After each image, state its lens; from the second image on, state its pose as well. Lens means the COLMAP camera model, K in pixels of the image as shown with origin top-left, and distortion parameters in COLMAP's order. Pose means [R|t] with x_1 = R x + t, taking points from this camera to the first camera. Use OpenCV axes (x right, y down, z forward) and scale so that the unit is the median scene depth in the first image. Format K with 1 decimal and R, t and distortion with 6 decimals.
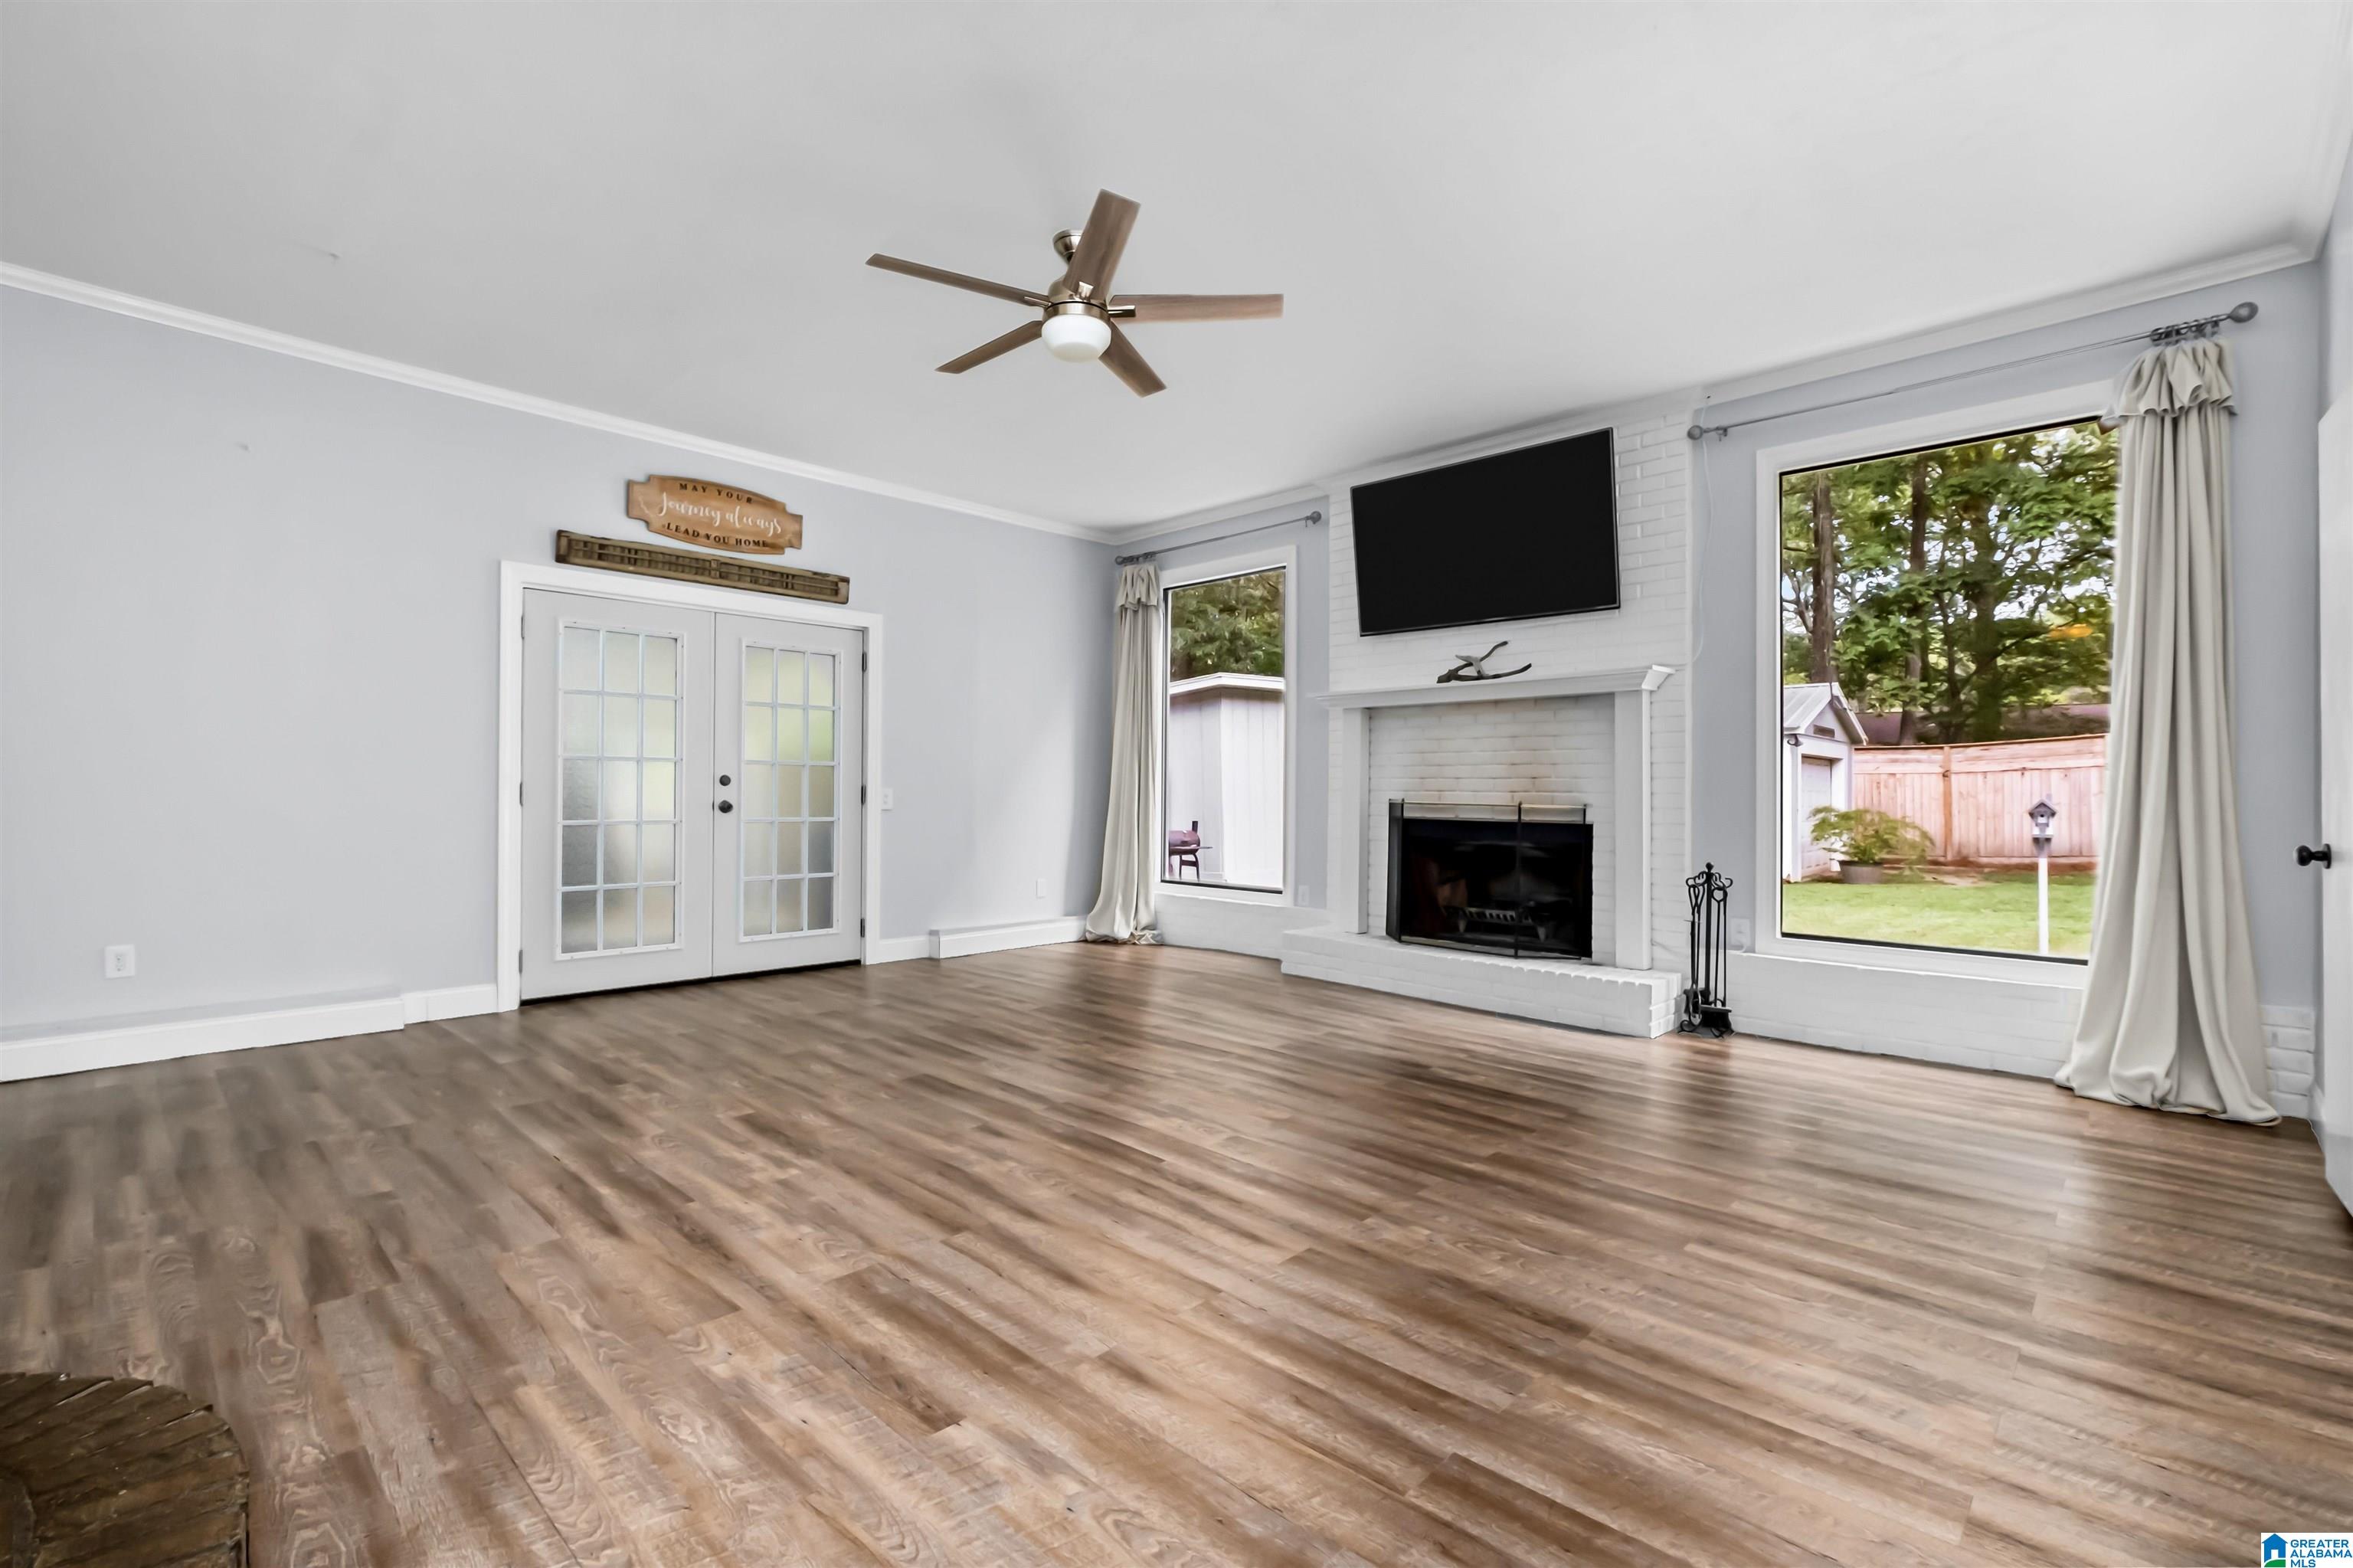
lens RADIAL K [[1039.4, 0, 1172.9], [0, 1039.4, 782.4], [0, 0, 1]] dist [-0.002553, 0.000002]
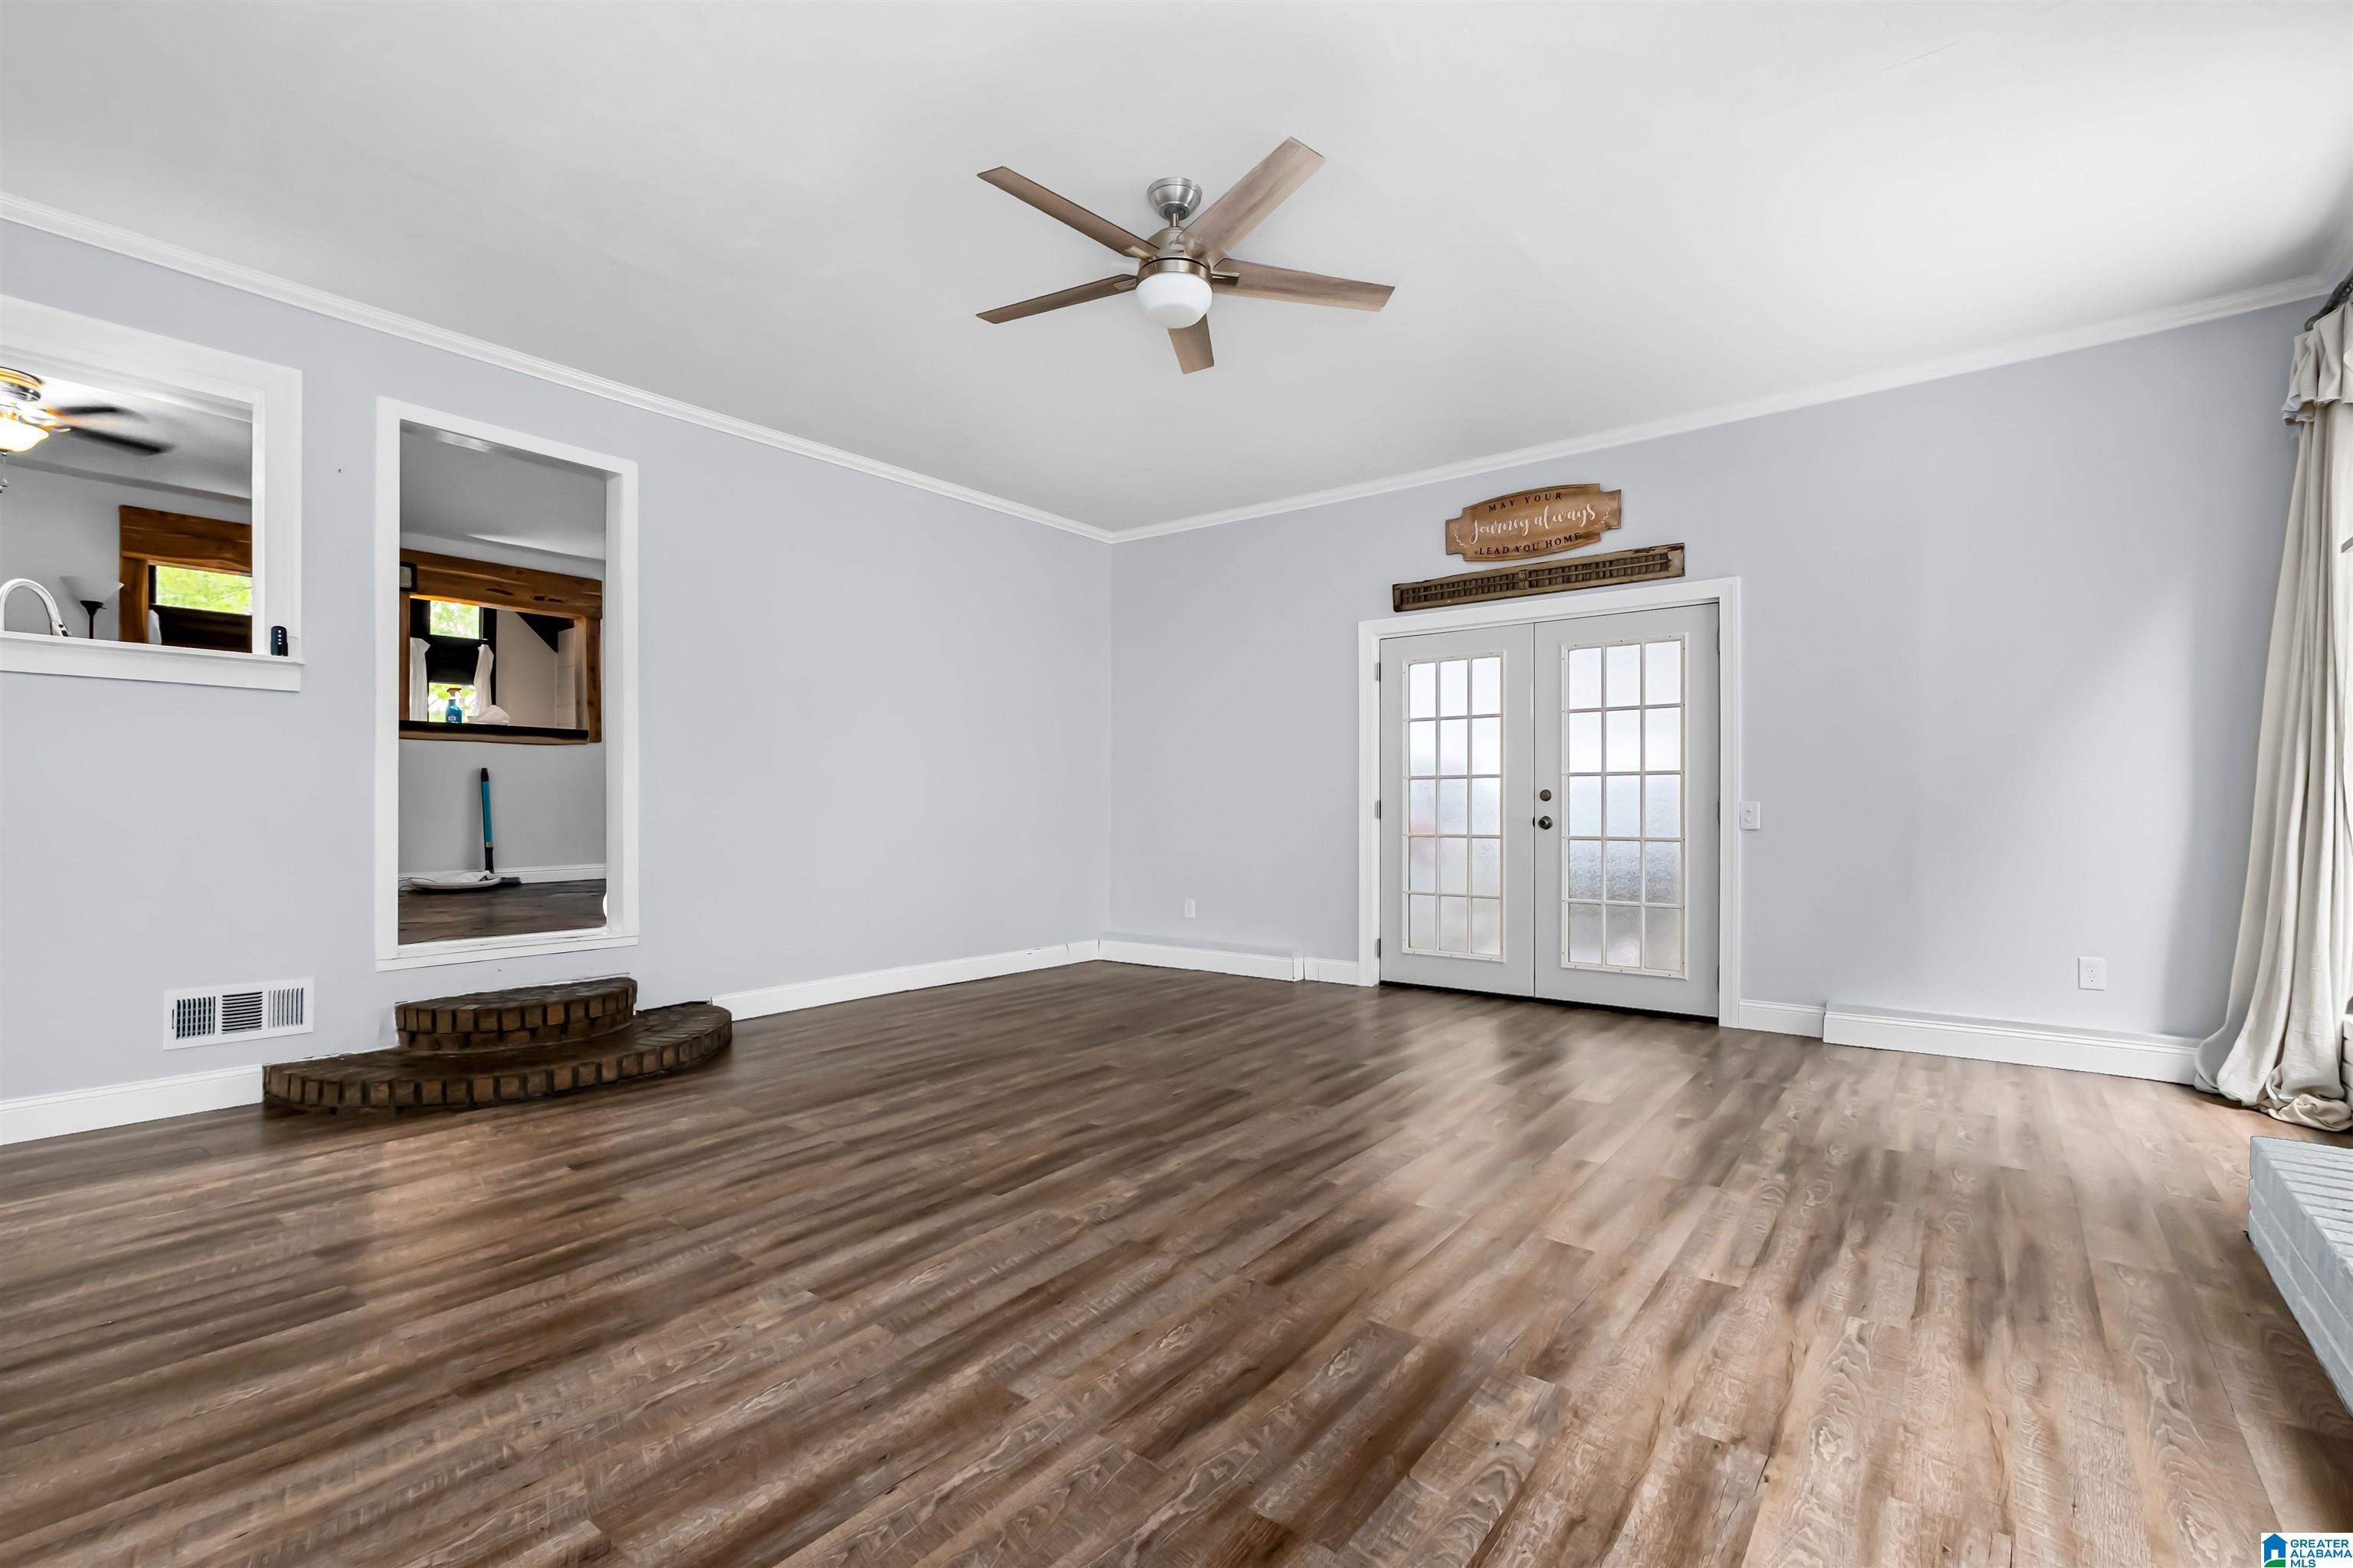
lens RADIAL K [[1055.0, 0, 1174.0], [0, 1055.0, 806.7], [0, 0, 1]] dist [-0.003827, 0.000141]
pose [[0.103827, -0.007867, -0.994564, 0.530478], [0.011010, 0.999917, -0.006760, 0.012030], [0.994534, -0.010248, 0.103905, 0.587919]]
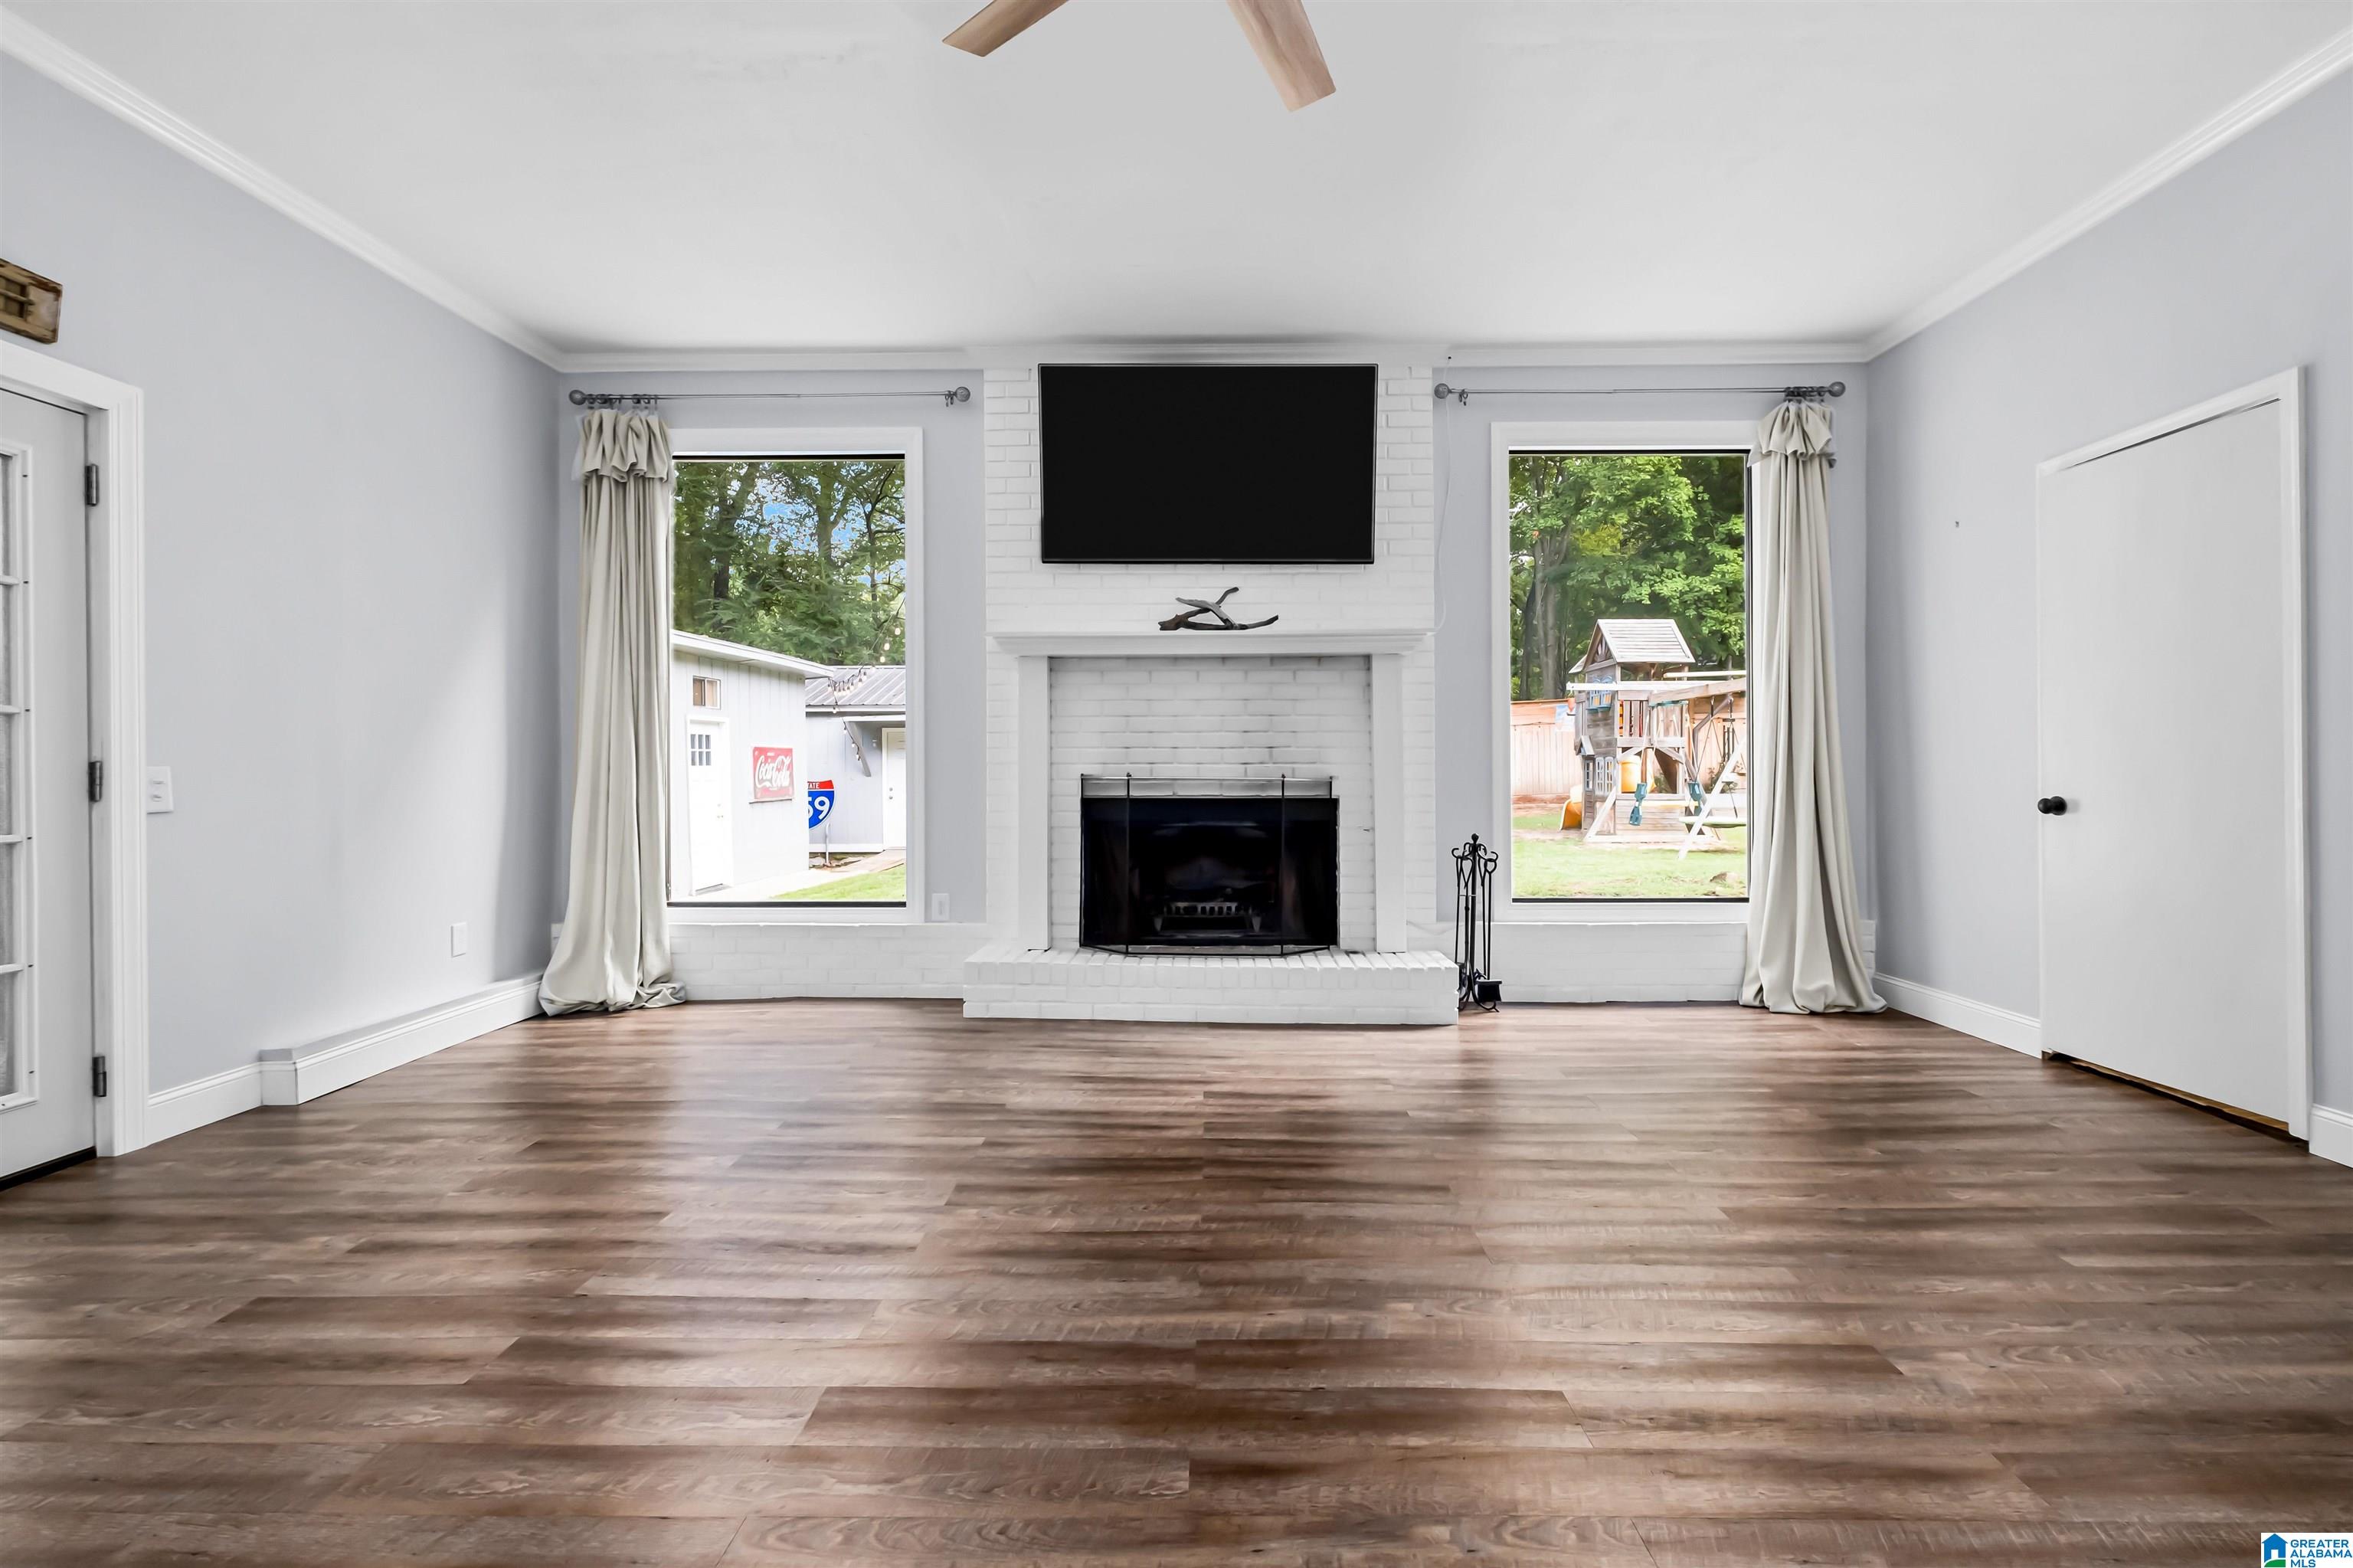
lens RADIAL K [[1066.0, 0, 1206.2], [0, 1066.0, 768.8], [0, 0, 1]] dist [-0.001846, 0.000402]
pose [[0.723352, -0.010578, 0.690399, -0.312288], [0.001972, 0.999910, 0.013254, 0.001764], [-0.690477, -0.008226, 0.723308, 0.390177]]
